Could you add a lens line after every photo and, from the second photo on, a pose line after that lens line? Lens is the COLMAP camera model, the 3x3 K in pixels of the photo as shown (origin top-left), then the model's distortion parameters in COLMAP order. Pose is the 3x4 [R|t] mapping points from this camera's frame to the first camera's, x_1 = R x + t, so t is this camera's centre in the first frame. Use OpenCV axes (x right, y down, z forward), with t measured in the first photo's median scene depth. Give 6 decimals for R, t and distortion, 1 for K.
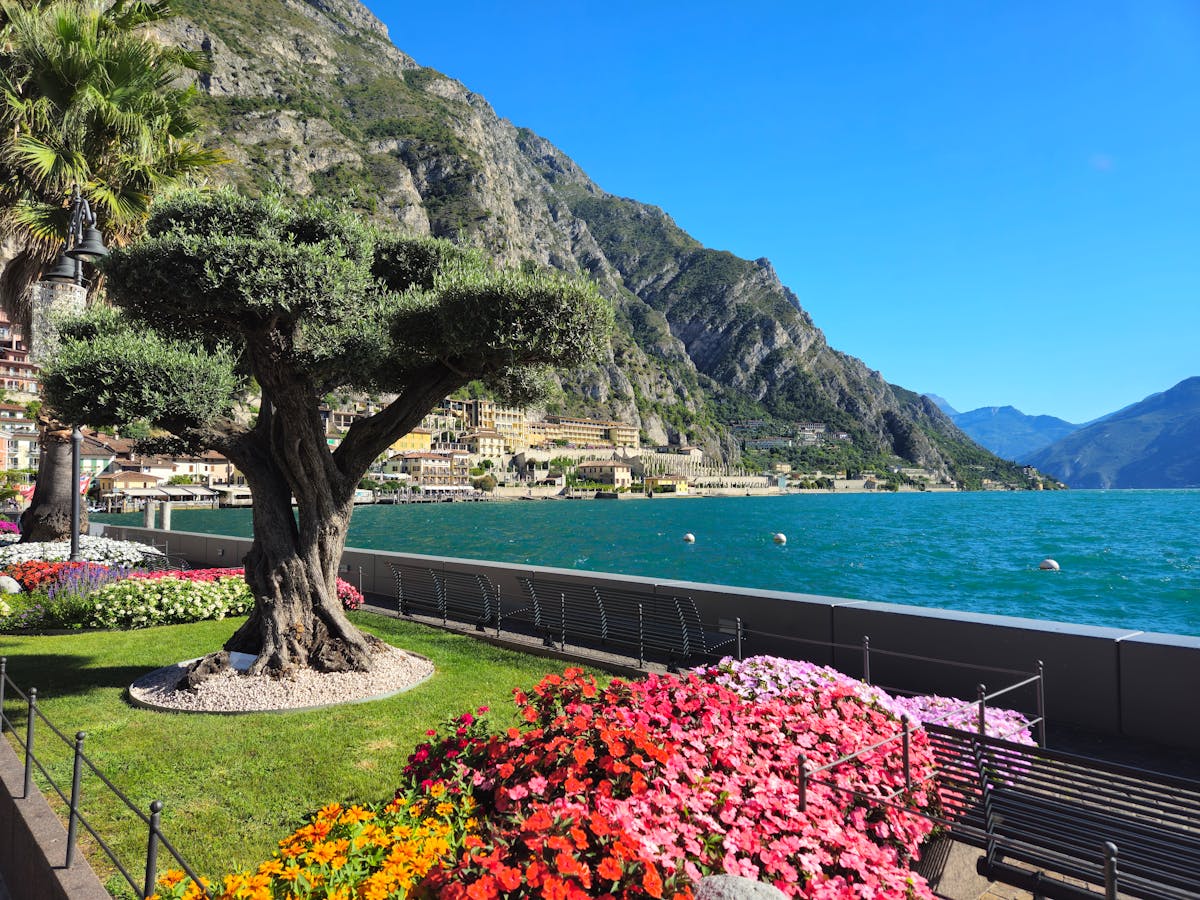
lens RADIAL K [[841.1, 0, 600.0], [0, 841.1, 450.0], [0, 0, 1]] dist [0.000070, 0.000021]
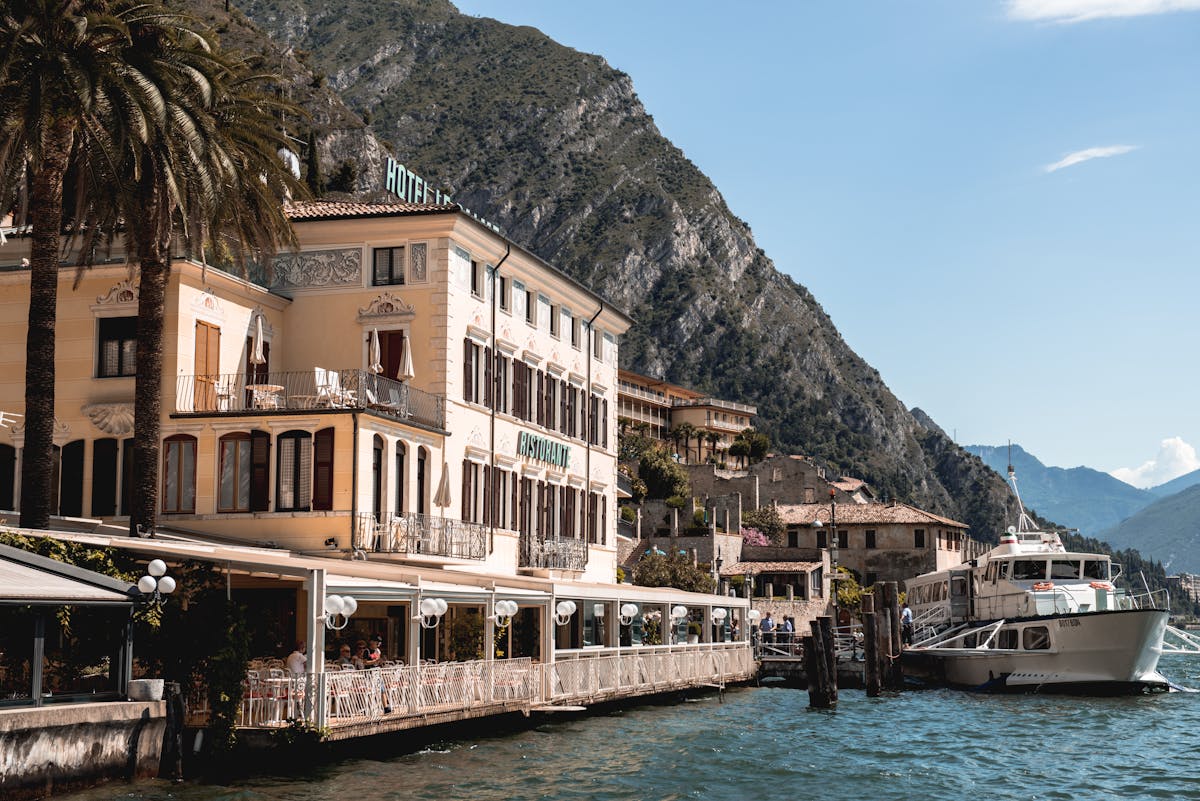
lens RADIAL K [[1957.4, 0, 600.0], [0, 1957.4, 400.5], [0, 0, 1]] dist [0.199500, 0.002286]
pose [[0.966744, 0.039813, 0.252630, -0.059268], [-0.023689, 0.997502, -0.066549, 0.005776], [-0.254648, 0.058352, 0.965272, 0.104023]]
